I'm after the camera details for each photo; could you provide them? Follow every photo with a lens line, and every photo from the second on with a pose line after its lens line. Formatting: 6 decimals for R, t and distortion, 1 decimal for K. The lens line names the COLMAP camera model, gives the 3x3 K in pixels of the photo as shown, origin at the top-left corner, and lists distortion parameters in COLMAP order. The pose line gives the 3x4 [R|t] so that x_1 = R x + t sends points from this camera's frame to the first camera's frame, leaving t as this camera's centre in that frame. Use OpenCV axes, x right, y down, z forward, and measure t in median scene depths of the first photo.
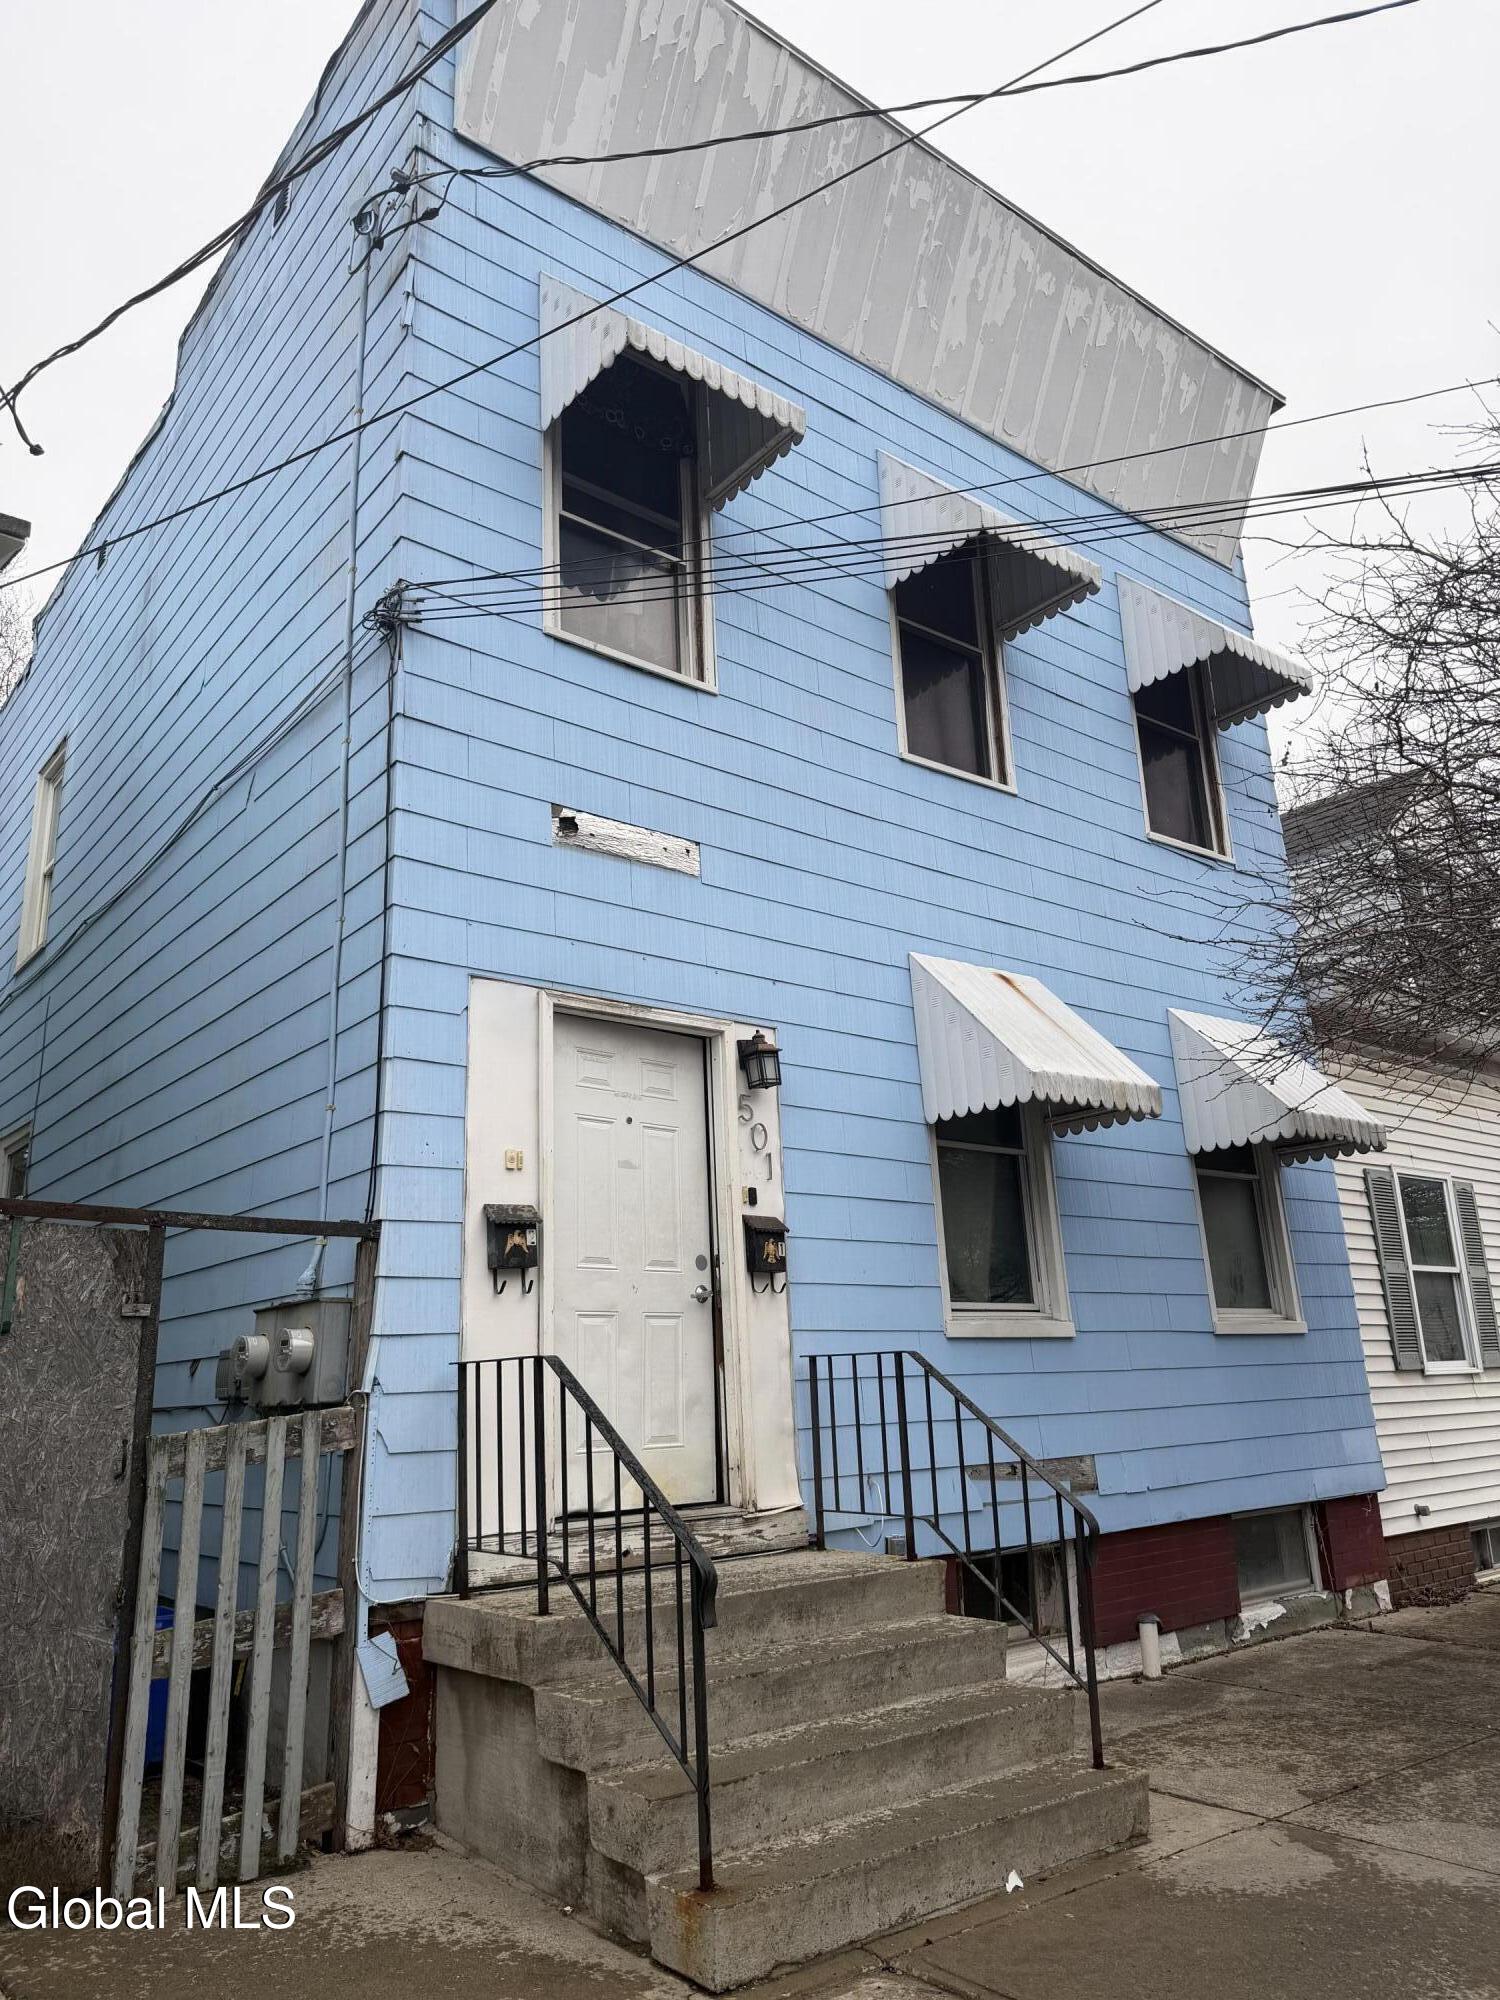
lens RADIAL K [[1408.3, 0, 750.1], [0, 1408.3, 1001.9], [0, 0, 1]] dist [0.049158, -0.014828]
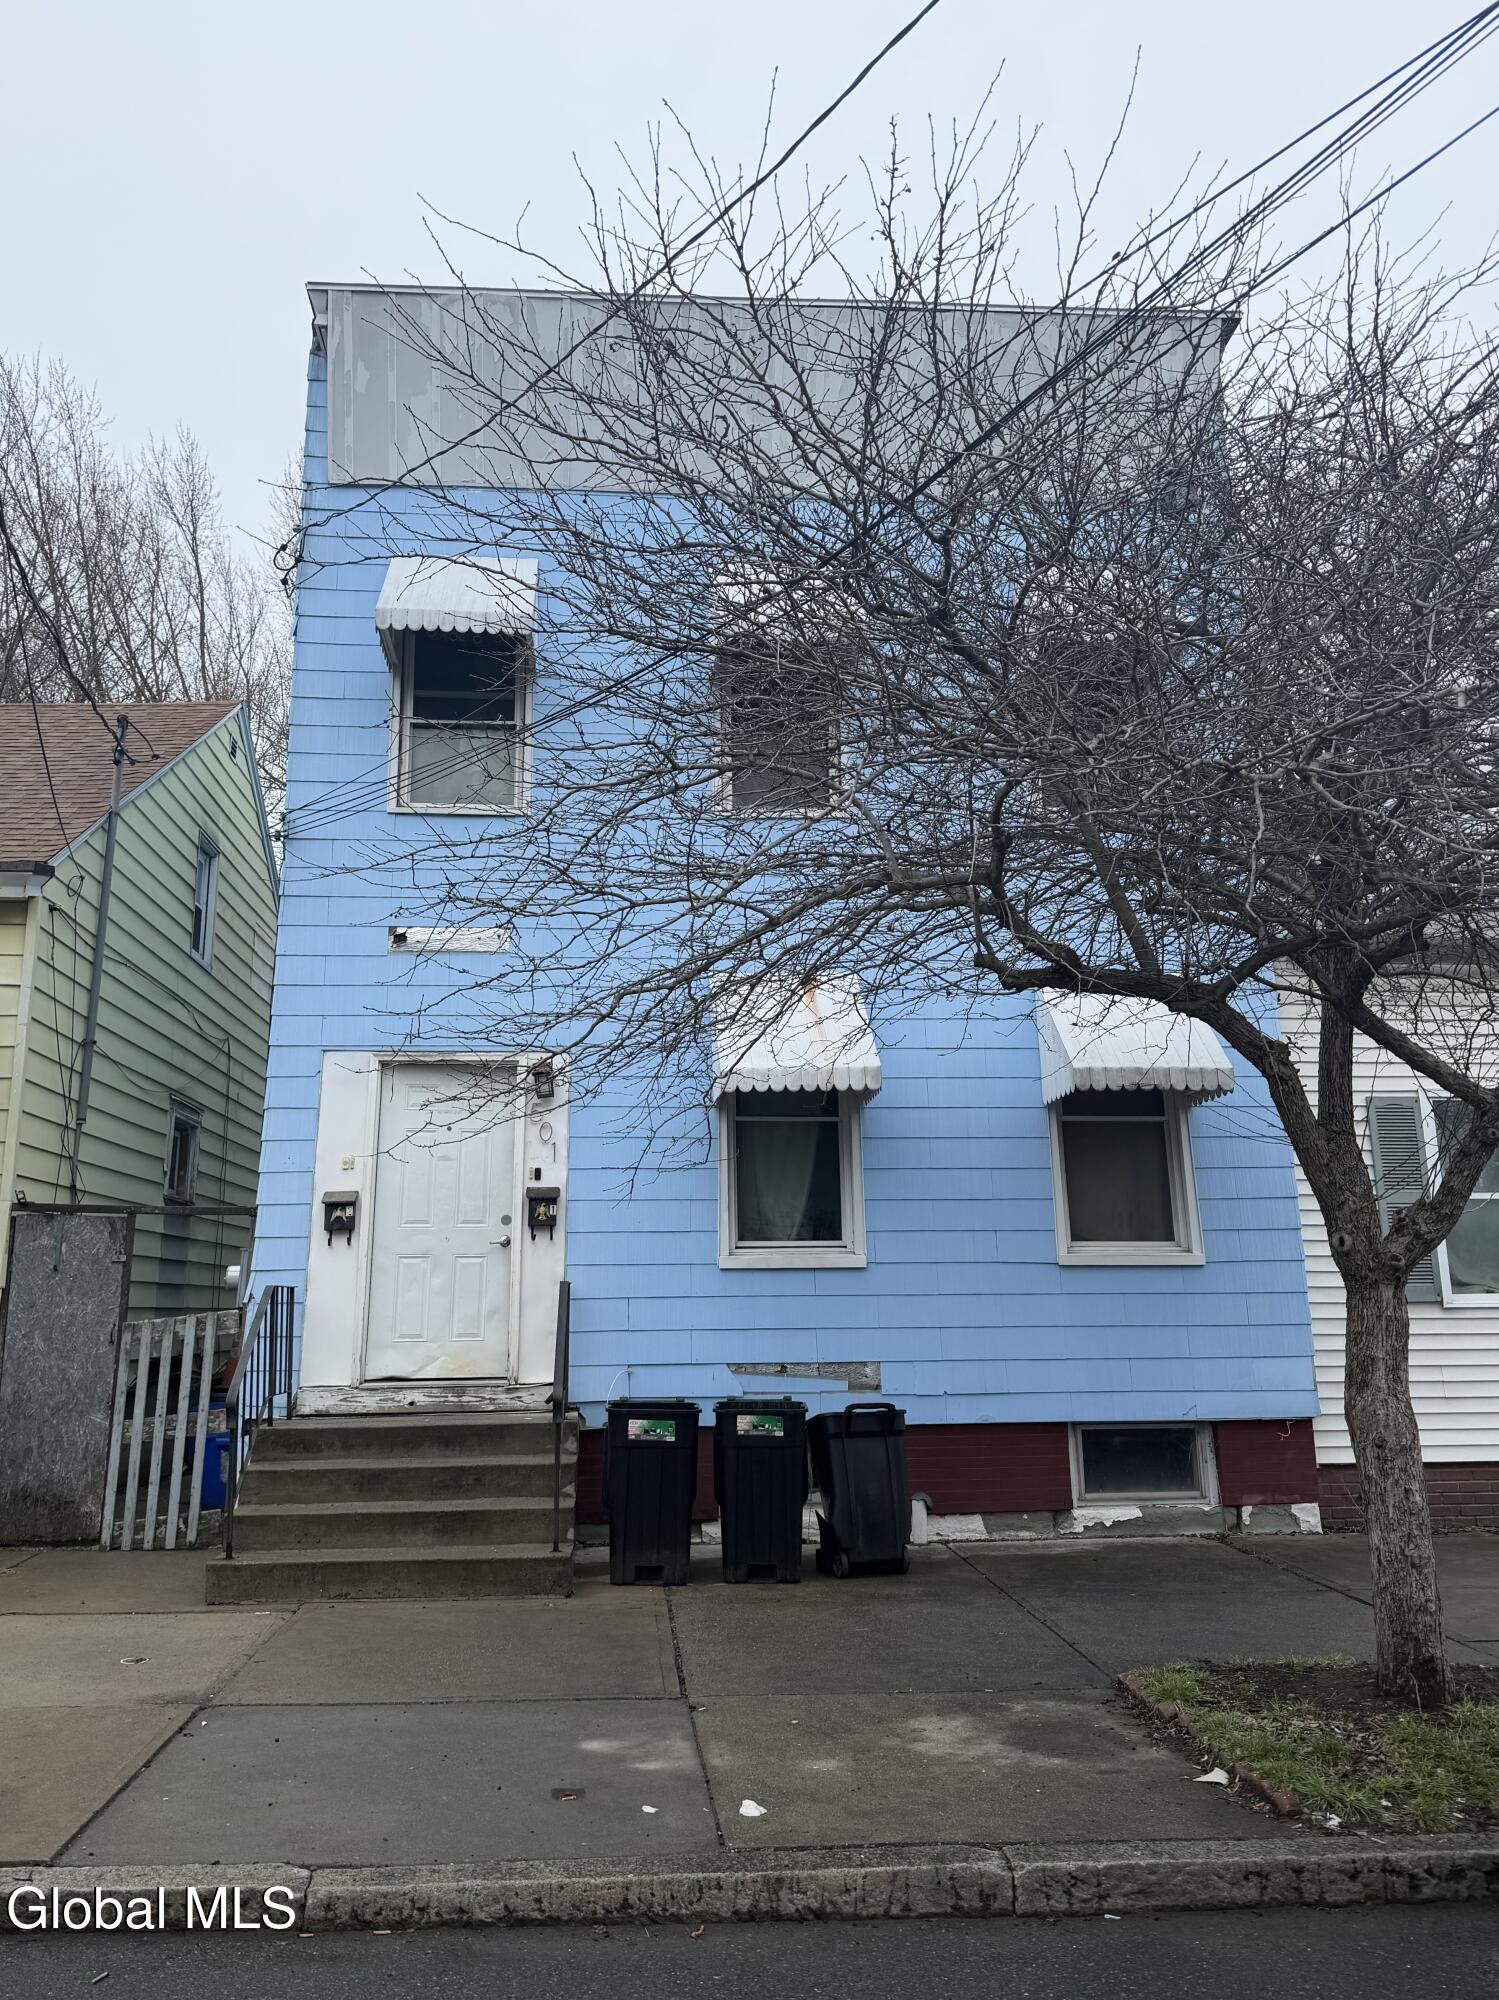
lens RADIAL K [[1408.3, 0, 749.4], [0, 1408.3, 984.1], [0, 0, 1]] dist [0.049158, -0.014828]
pose [[0.804422, -0.103307, -0.585007, 1.022645], [0.138507, 0.990239, 0.015588, -0.045927], [0.577686, -0.093567, 0.810879, -0.028532]]
